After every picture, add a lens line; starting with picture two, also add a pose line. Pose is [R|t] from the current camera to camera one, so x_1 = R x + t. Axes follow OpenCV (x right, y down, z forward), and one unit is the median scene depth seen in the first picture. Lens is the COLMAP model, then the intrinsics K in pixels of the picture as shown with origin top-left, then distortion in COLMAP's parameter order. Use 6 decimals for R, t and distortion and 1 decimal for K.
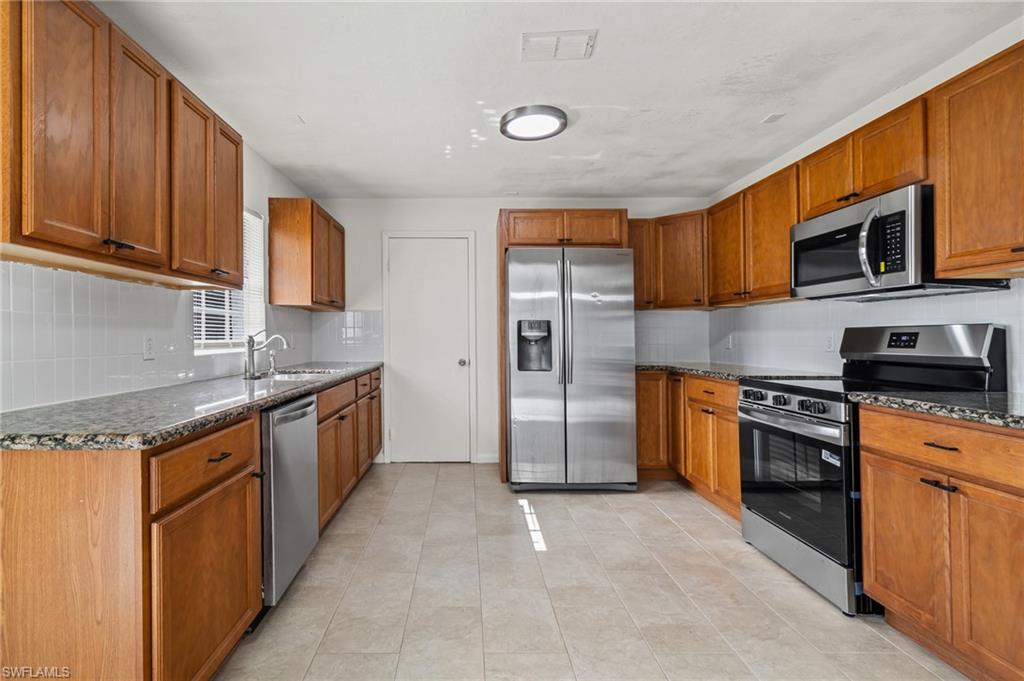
lens RADIAL K [[487.4, 0, 469.7], [0, 487.4, 327.1], [0, 0, 1]] dist [0.001771, -0.000147]
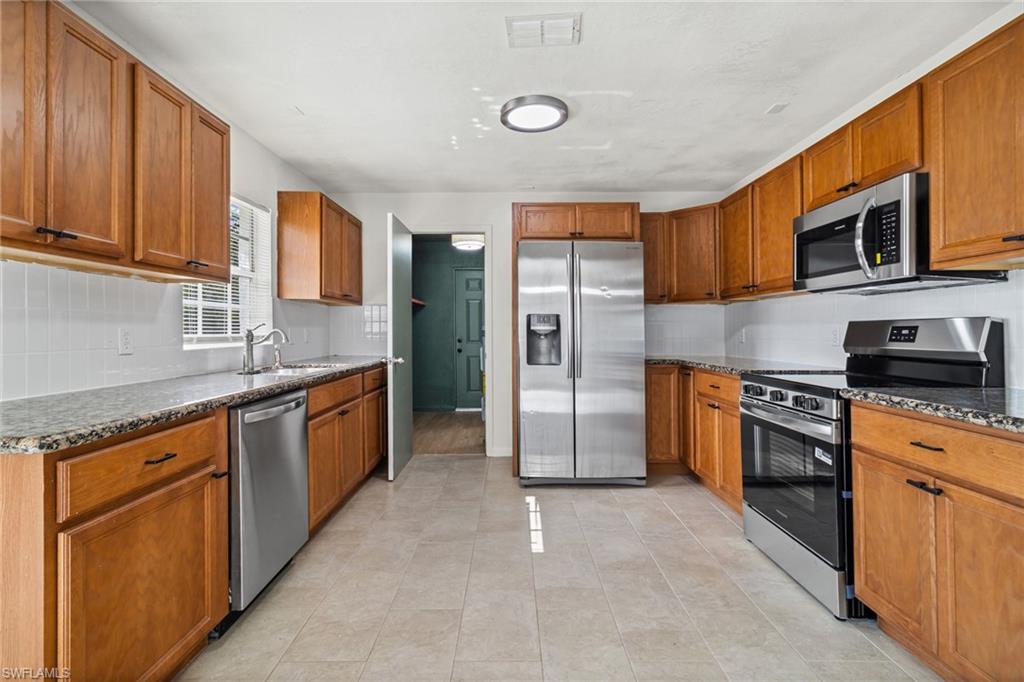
lens RADIAL K [[472.8, 0, 513.6], [0, 472.8, 322.2], [0, 0, 1]] dist [0.002842, 0.000088]
pose [[1.000000, -0.000278, -0.000371, 0.110960], [0.000278, 0.999998, 0.002021, 0.000623], [0.000370, -0.002021, 0.999998, 0.054192]]
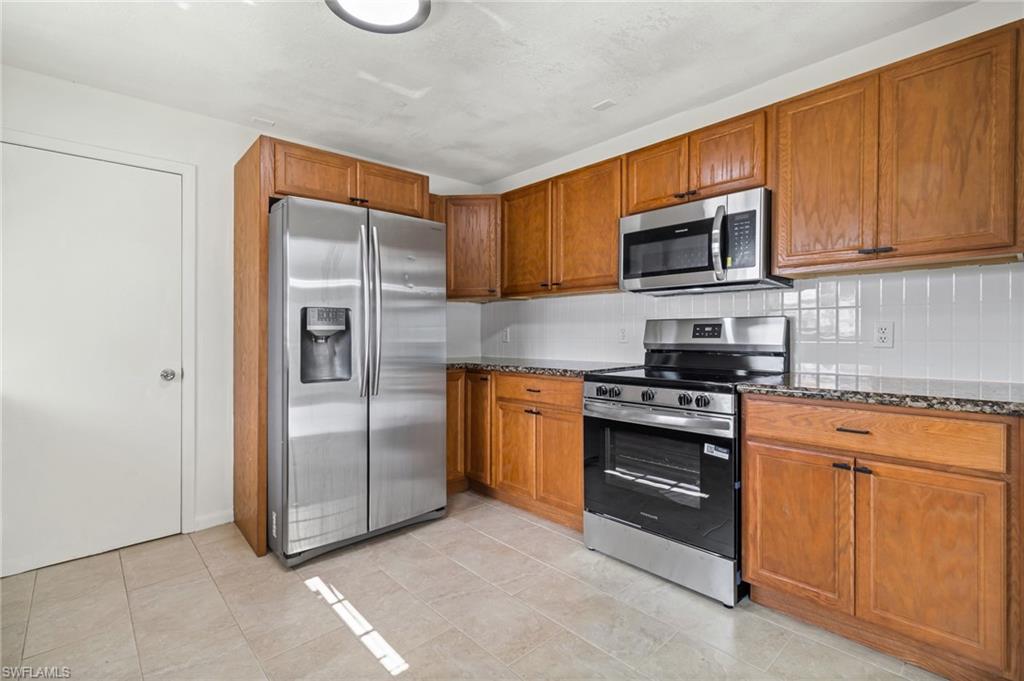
lens RADIAL K [[472.8, 0, 513.6], [0, 472.8, 321.7], [0, 0, 1]] dist [0.002842, 0.000088]
pose [[0.741834, 0.004761, 0.670567, -0.173699], [-0.003292, 0.999989, -0.003458, 0.010985], [-0.670576, 0.000358, 0.741841, 0.496637]]
